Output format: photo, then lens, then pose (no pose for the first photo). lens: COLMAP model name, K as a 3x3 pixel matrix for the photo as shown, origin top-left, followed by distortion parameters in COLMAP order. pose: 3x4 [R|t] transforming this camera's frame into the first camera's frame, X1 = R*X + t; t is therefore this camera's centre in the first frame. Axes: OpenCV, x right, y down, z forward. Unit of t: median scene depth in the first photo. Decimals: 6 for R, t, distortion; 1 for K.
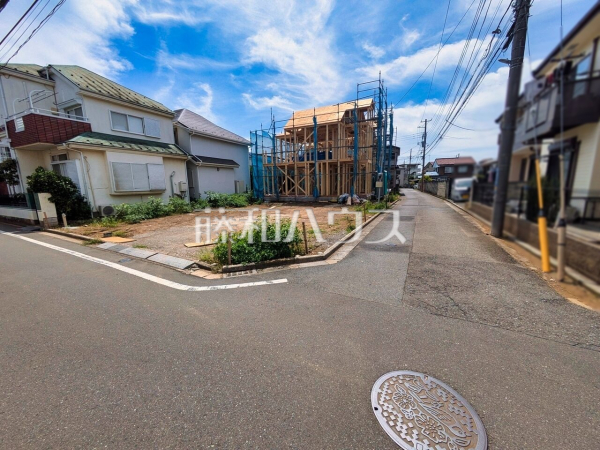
lens RADIAL K [[236.1, 0, 298.7], [0, 236.1, 223.7], [0, 0, 1]] dist [0.003189, 0.000202]
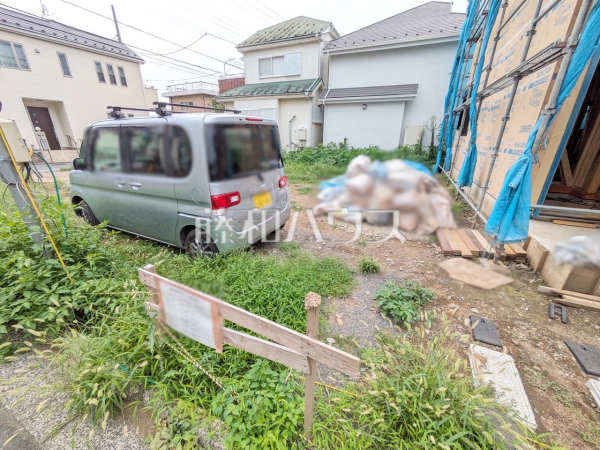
lens RADIAL K [[237.2, 0, 300.0], [0, 237.2, 225.0], [0, 0, 1]] dist [0.002497, 0.000346]
pose [[0.077182, 0.376981, -0.922999, 0.539442], [-0.167663, 0.917485, 0.360709, -0.212205], [0.982818, 0.126912, 0.134019, 1.198784]]
